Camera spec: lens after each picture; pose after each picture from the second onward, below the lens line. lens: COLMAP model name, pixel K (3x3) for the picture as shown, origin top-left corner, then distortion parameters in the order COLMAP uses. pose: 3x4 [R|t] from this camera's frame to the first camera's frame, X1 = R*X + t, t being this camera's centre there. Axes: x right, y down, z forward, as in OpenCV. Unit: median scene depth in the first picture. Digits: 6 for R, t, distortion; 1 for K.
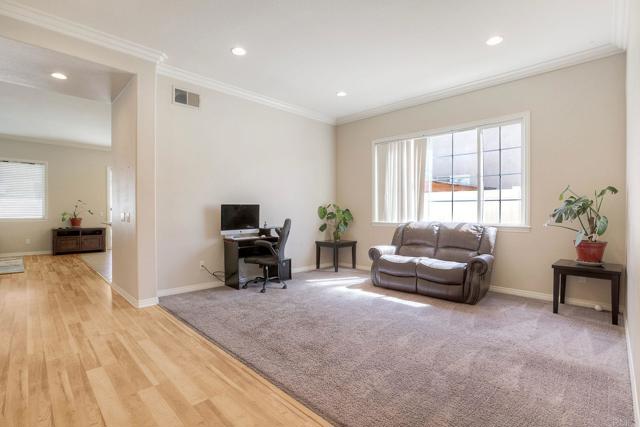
lens RADIAL K [[310.3, 0, 319.1], [0, 310.3, 216.1], [0, 0, 1]] dist [-0.035950, 0.006718]
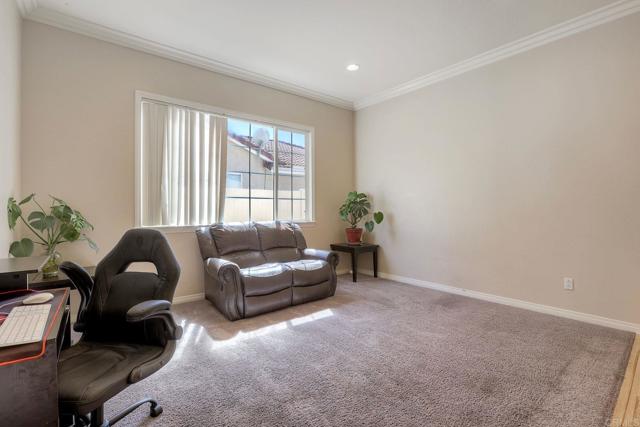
lens RADIAL K [[295.5, 0, 318.8], [0, 295.5, 208.9], [0, 0, 1]] dist [-0.042001, 0.012467]
pose [[0.106990, 0.020348, 0.994052, -0.466912], [0.036835, 0.999023, -0.024414, 0.012229], [-0.993578, 0.039228, 0.106136, 0.837069]]
